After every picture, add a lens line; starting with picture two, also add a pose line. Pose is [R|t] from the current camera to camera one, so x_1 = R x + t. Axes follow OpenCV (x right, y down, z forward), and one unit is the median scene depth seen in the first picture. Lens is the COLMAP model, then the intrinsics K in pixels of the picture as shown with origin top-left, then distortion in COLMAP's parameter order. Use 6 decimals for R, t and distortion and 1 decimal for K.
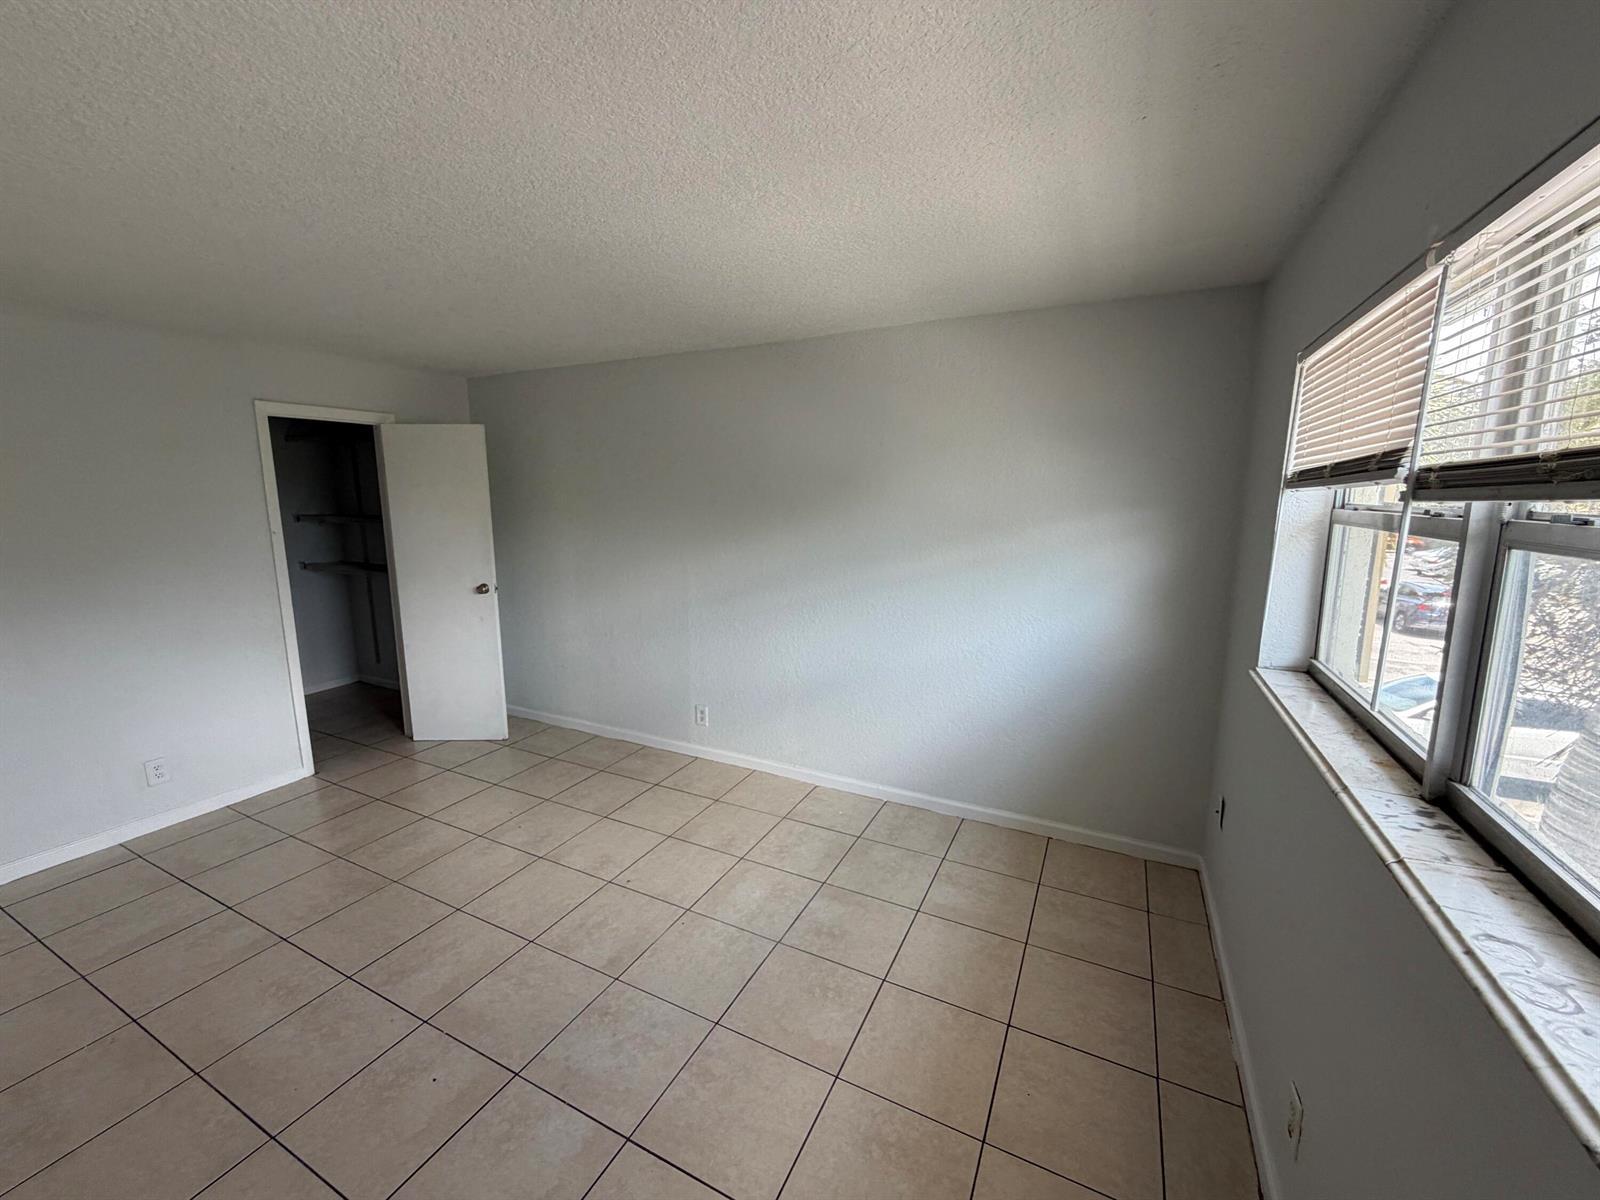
lens RADIAL K [[642.8, 0, 791.4], [0, 642.8, 599.2], [0, 0, 1]] dist [0.010893, -0.000658]
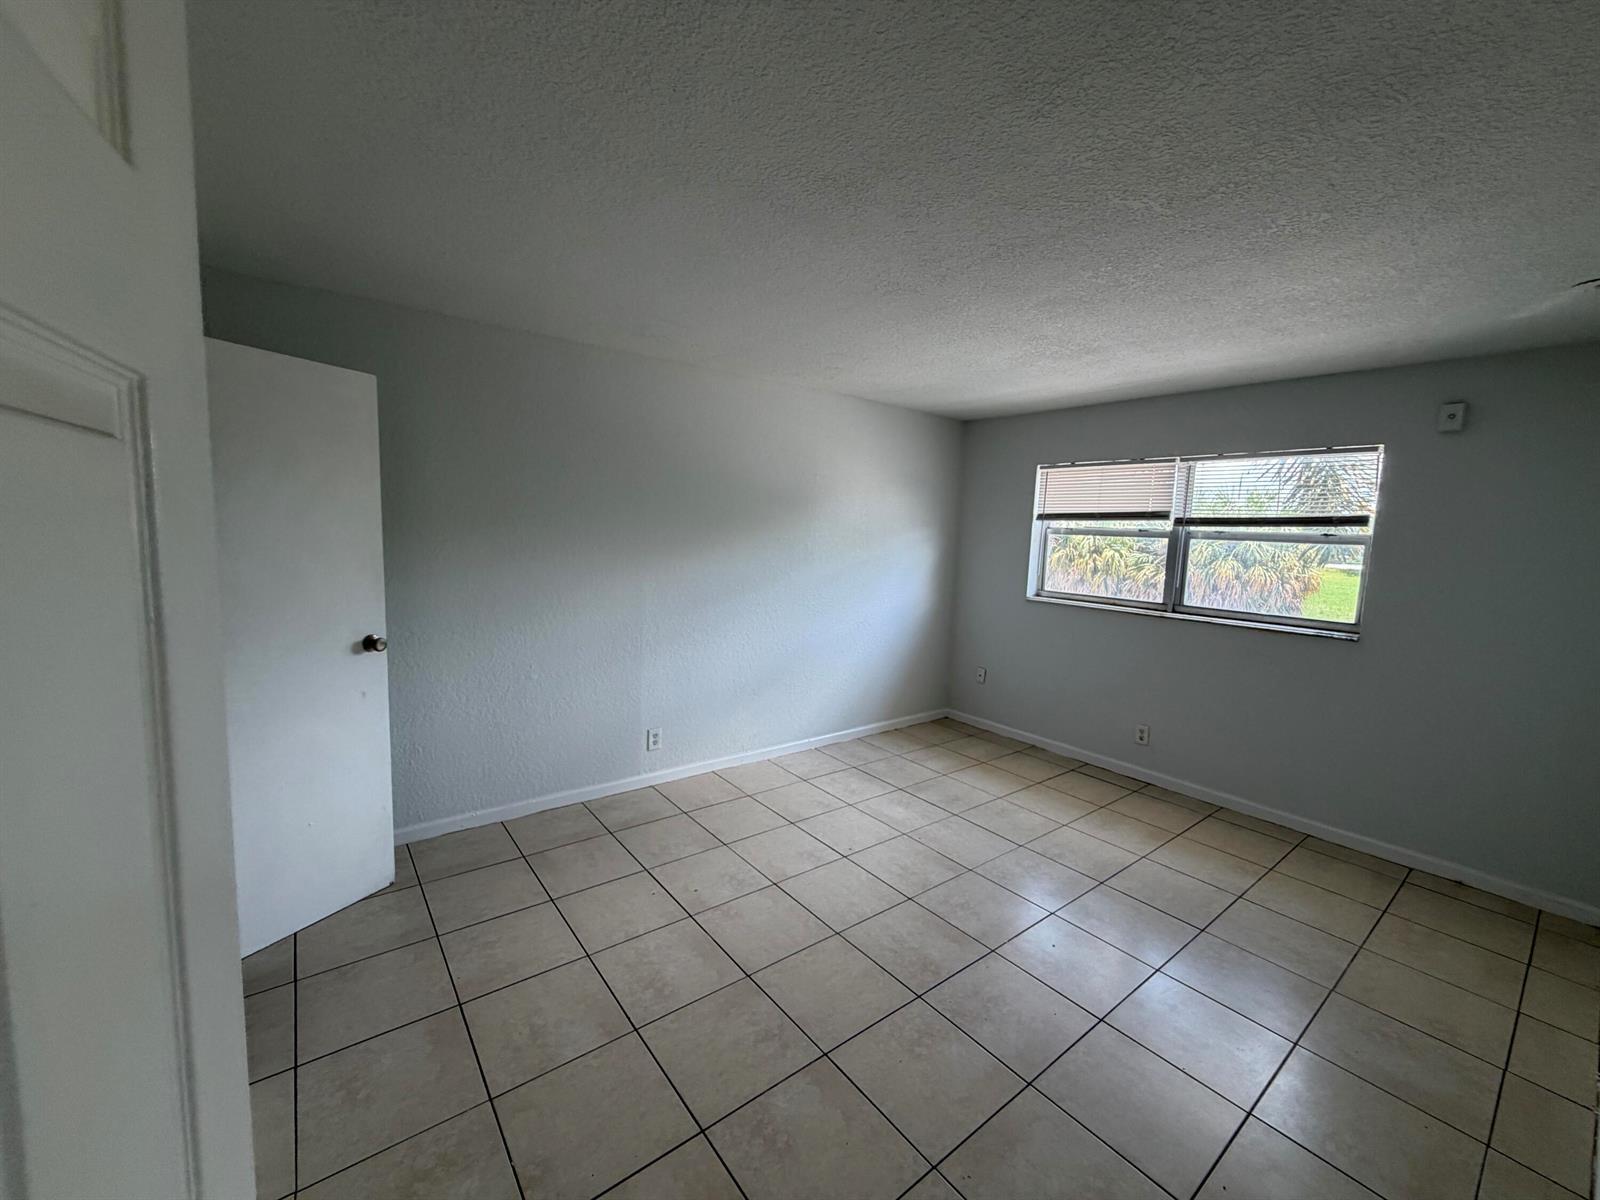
lens RADIAL K [[642.8, 0, 791.4], [0, 642.8, 599.2], [0, 0, 1]] dist [0.010893, -0.000658]
pose [[0.428221, -0.085126, 0.899656, -1.007365], [0.113496, 0.992736, 0.039911, -0.043446], [-0.896518, 0.085017, 0.434772, 0.444522]]
